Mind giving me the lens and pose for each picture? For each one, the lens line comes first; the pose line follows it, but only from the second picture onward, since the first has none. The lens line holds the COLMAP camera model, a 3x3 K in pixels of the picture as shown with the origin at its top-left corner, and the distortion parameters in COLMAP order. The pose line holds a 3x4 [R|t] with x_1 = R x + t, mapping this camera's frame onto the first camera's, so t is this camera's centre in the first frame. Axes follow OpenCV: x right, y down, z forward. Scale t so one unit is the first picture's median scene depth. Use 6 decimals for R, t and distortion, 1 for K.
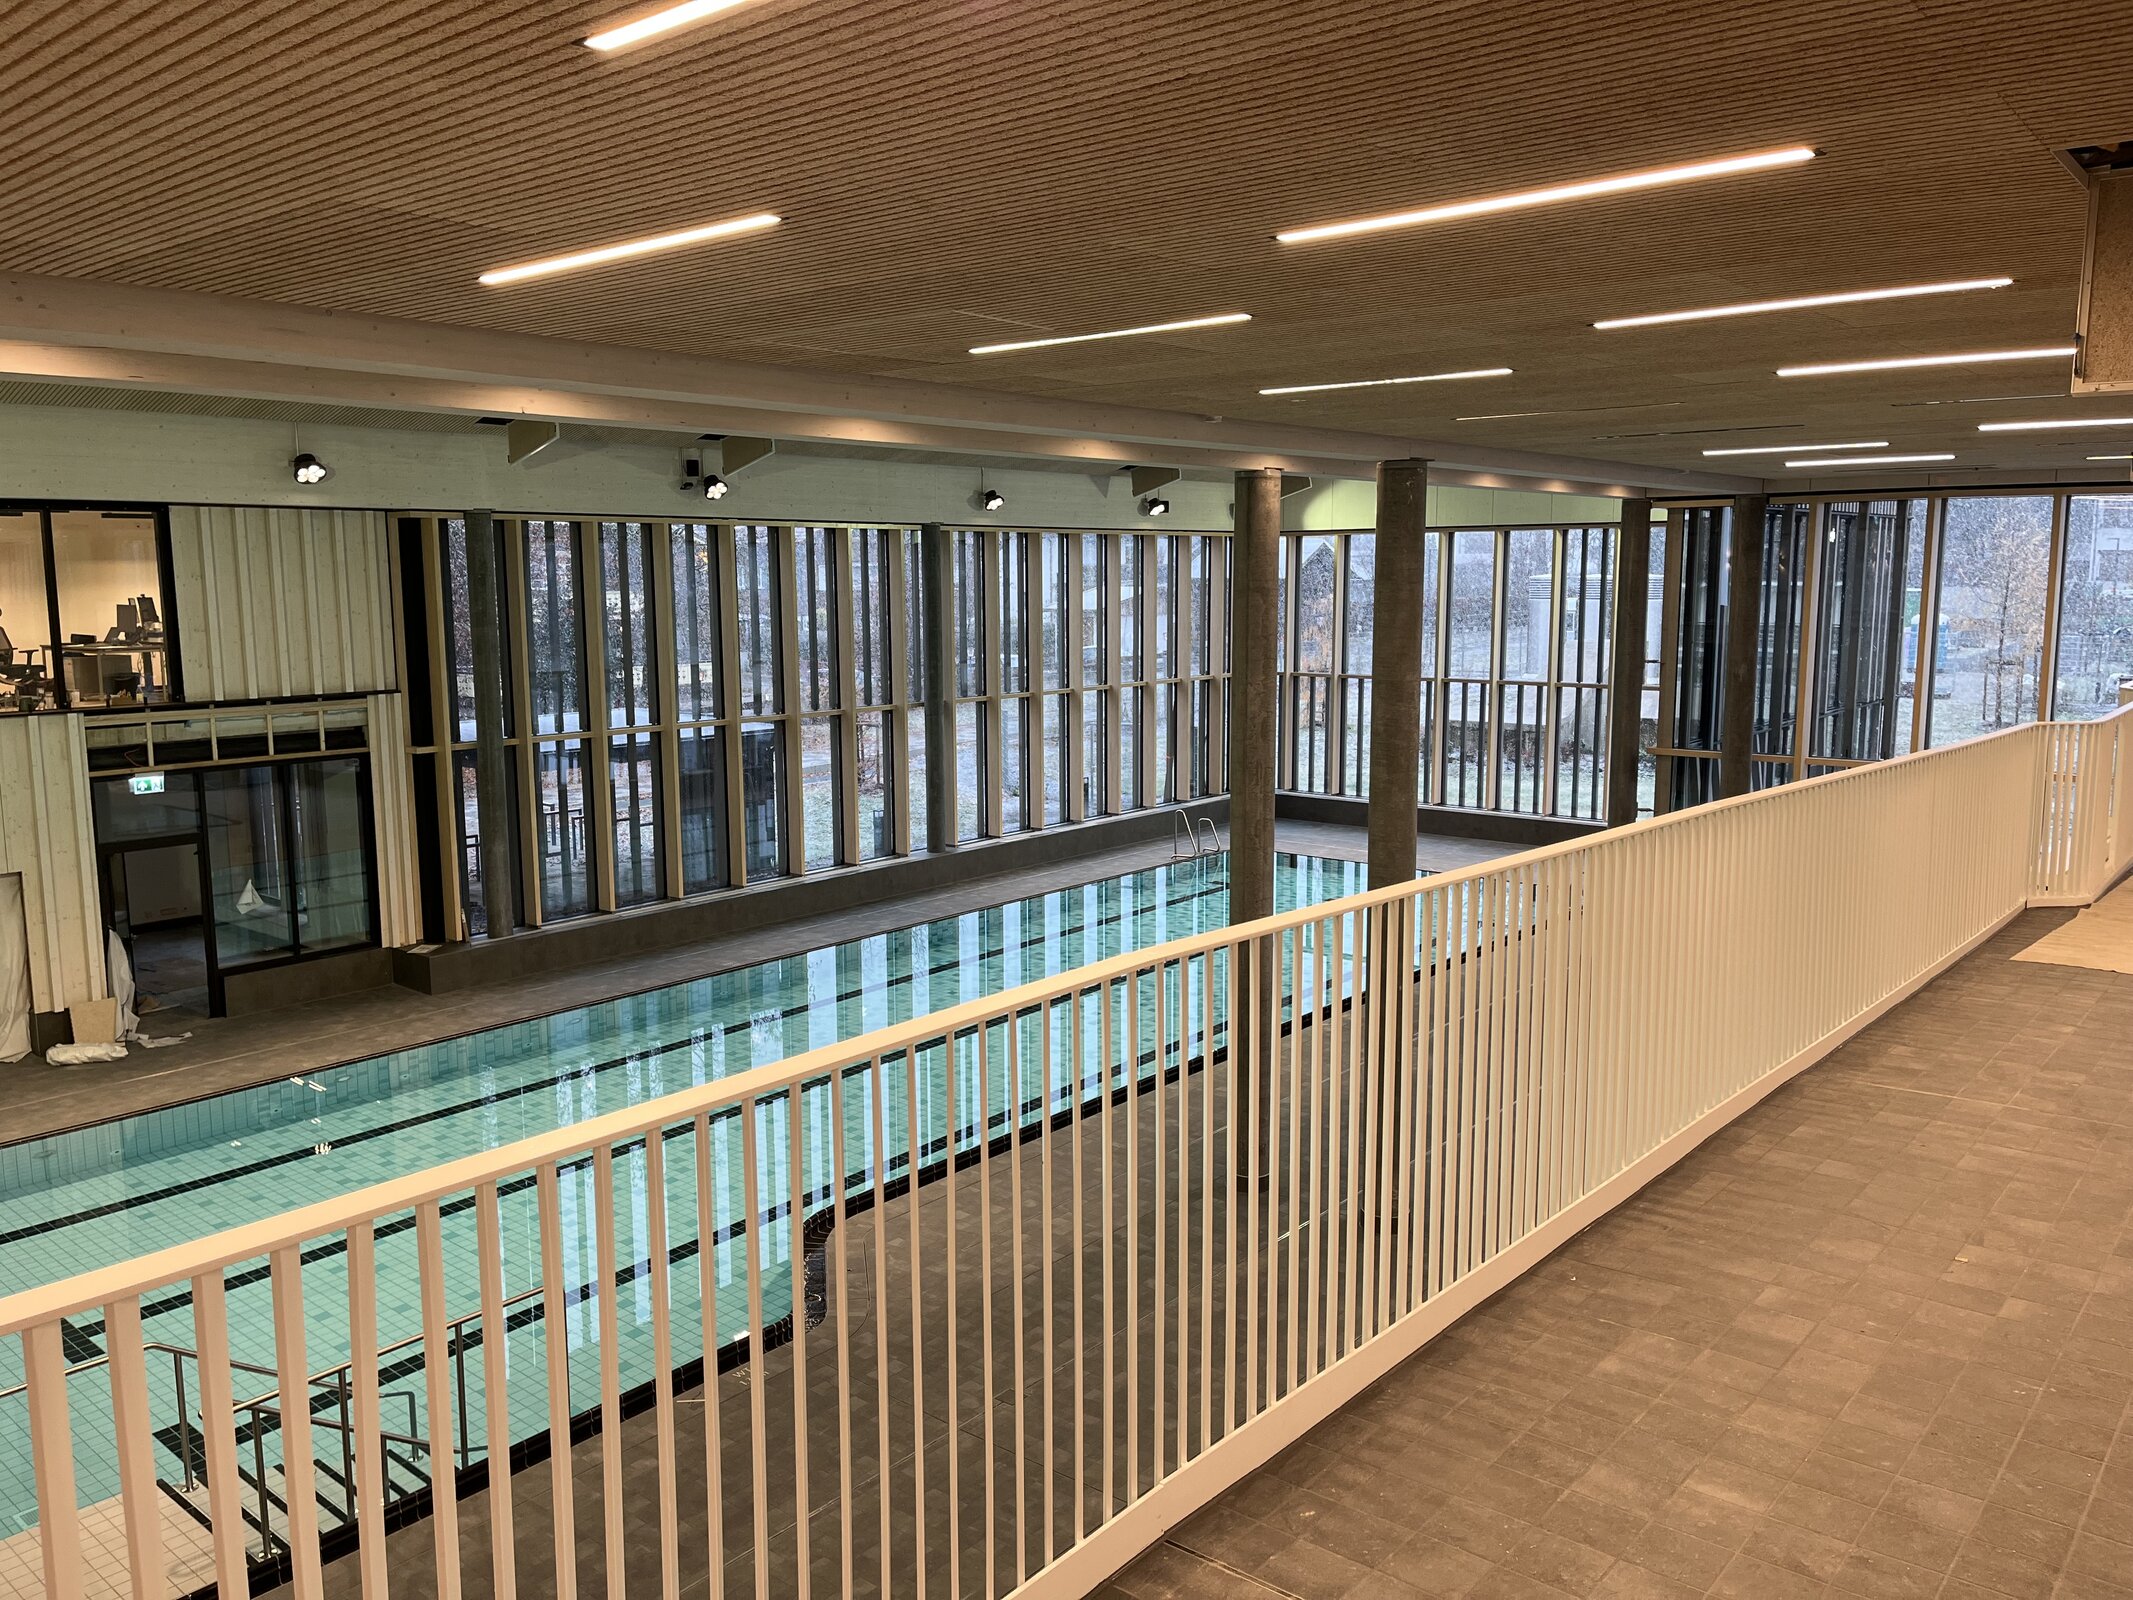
lens RADIAL K [[1603.9, 0, 1058.9], [0, 1603.9, 790.4], [0, 0, 1]] dist [0.078155, -0.105518]
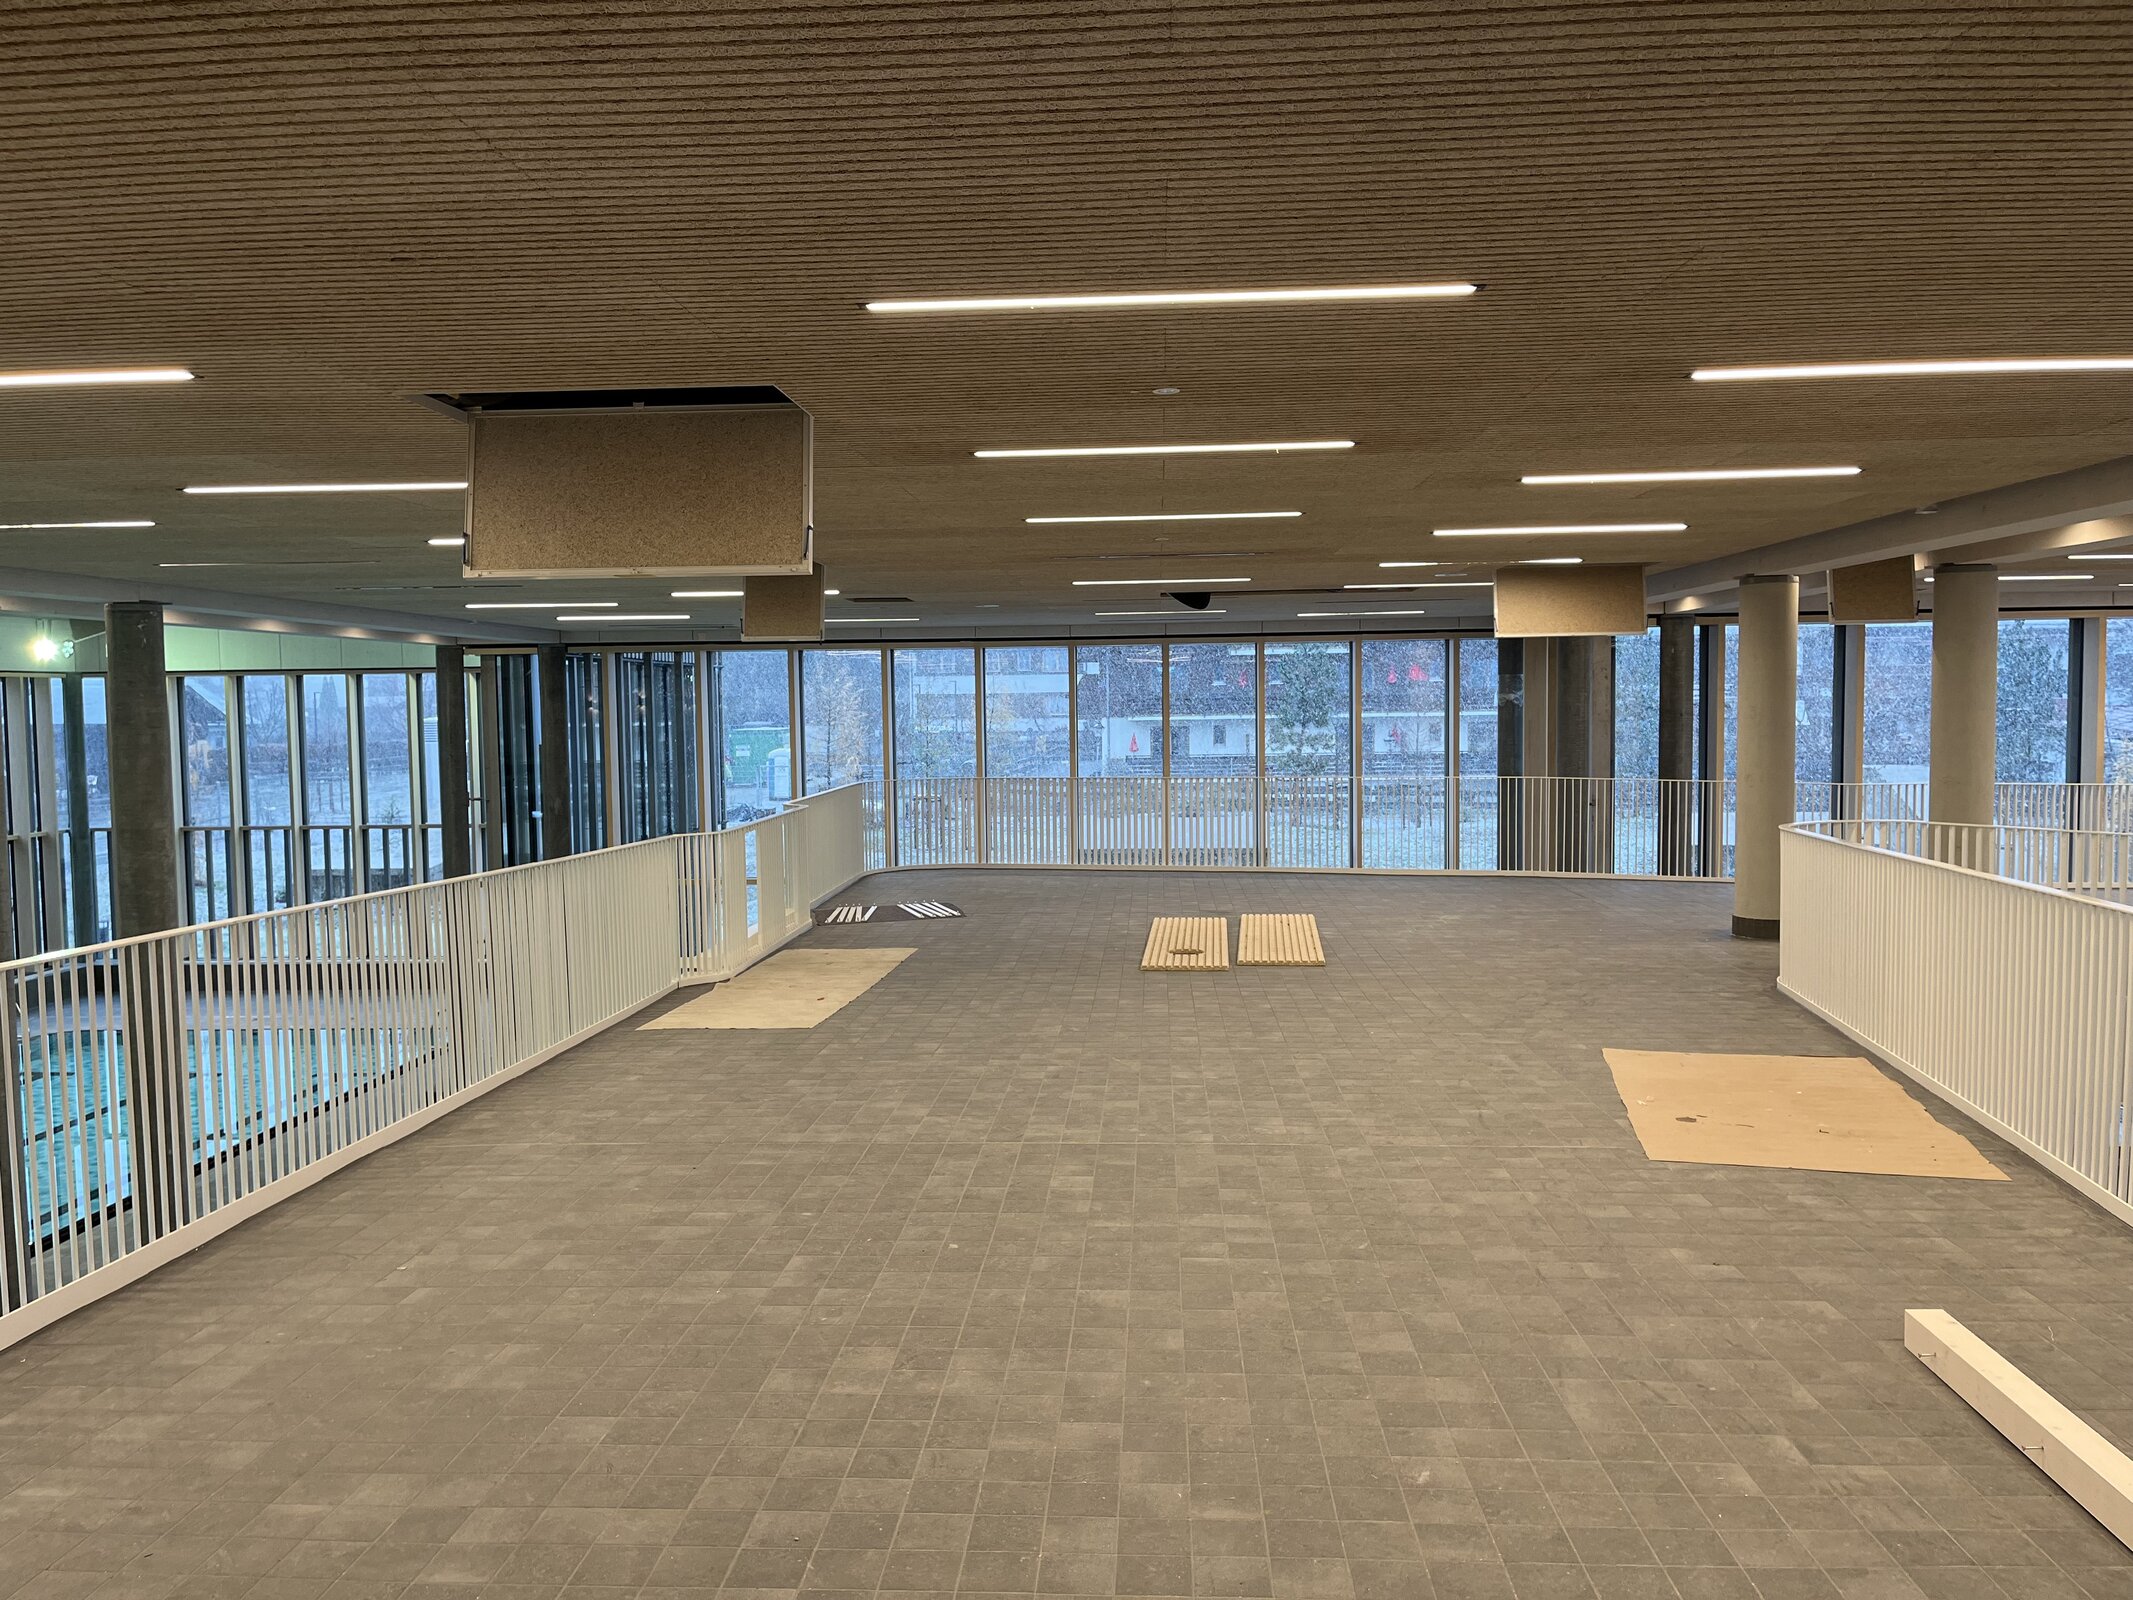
lens RADIAL K [[1603.9, 0, 1051.4], [0, 1603.9, 783.6], [0, 0, 1]] dist [0.078155, -0.105518]
pose [[0.804537, -0.036017, 0.592809, 0.163519], [0.090004, 0.994025, -0.061756, 0.030589], [-0.587043, 0.103040, 0.802972, -0.217224]]
